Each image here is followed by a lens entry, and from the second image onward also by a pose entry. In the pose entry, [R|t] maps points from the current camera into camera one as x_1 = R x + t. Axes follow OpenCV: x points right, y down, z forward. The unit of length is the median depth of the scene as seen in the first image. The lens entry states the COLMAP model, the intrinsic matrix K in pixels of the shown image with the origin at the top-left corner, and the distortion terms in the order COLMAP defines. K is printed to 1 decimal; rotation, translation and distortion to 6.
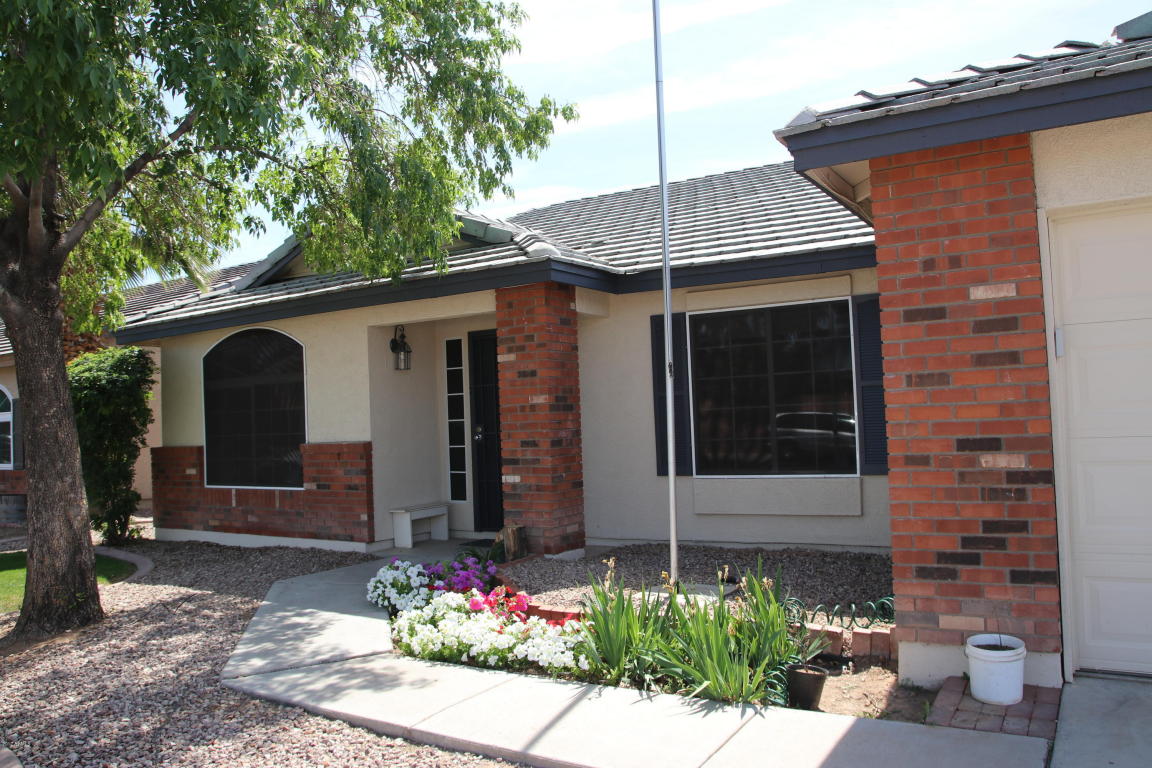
lens RADIAL K [[912.9, 0, 574.9], [0, 912.9, 379.2], [0, 0, 1]] dist [-0.104537, -0.005739]
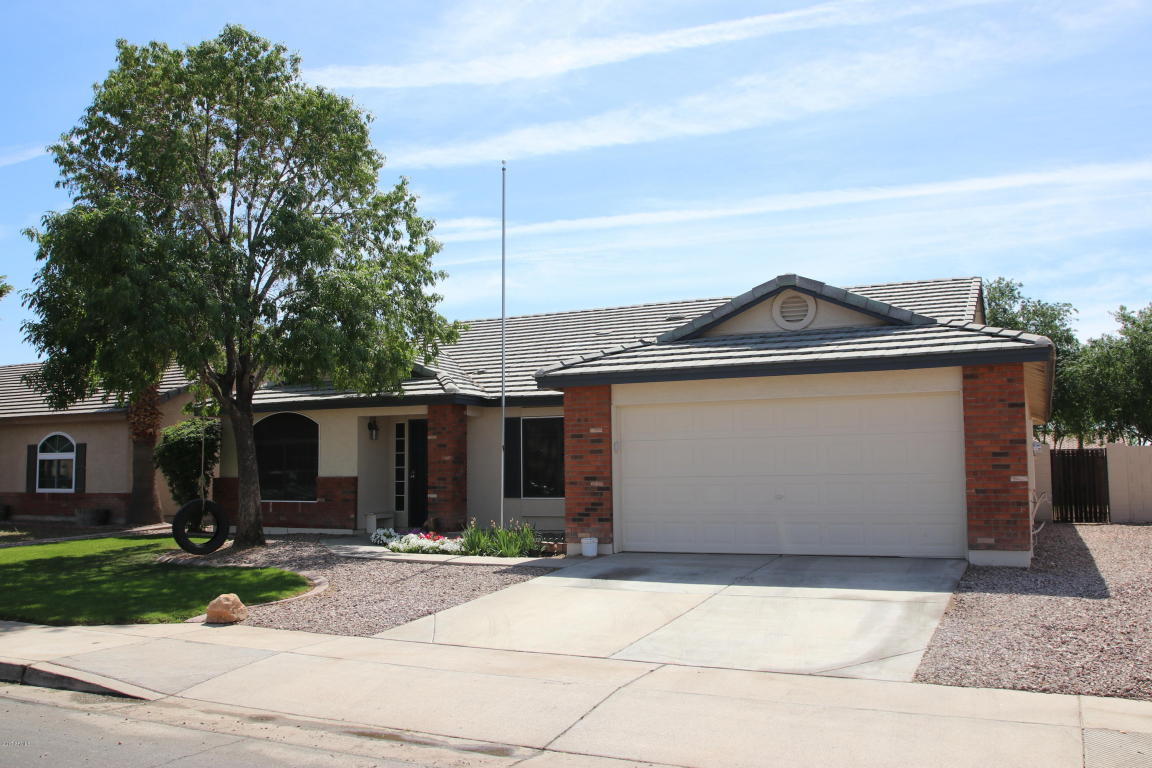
lens RADIAL K [[1043.8, 0, 574.3], [0, 1043.8, 381.2], [0, 0, 1]] dist [-0.098220, 0.004669]
pose [[0.994580, 0.038002, 0.096784, 0.012620], [-0.033368, 0.998239, -0.049050, -0.046042], [-0.098478, 0.045555, 0.994096, -1.409057]]
